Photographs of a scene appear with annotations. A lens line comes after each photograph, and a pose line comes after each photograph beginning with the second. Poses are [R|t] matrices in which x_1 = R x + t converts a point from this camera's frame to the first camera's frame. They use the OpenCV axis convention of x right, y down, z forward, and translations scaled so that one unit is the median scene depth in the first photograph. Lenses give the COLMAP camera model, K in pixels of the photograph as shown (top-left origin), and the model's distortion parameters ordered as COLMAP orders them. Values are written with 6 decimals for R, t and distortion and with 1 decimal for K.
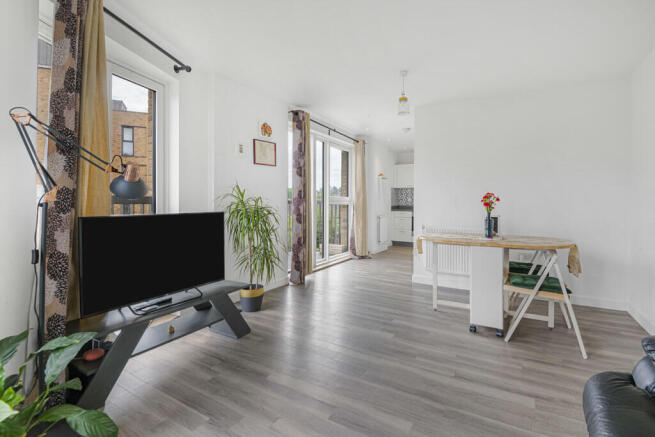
lens RADIAL K [[309.4, 0, 340.4], [0, 309.4, 201.3], [0, 0, 1]] dist [0.029452, -0.006405]
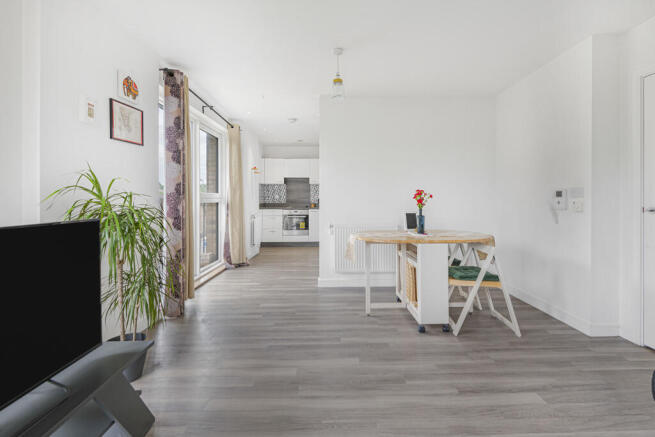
lens RADIAL K [[309.4, 0, 344.1], [0, 309.4, 198.0], [0, 0, 1]] dist [0.029452, -0.006405]
pose [[0.851883, -0.001049, 0.523732, -0.180172], [0.001924, 0.999998, -0.001128, 0.000600], [-0.523729, 0.001968, 0.851882, 0.188562]]
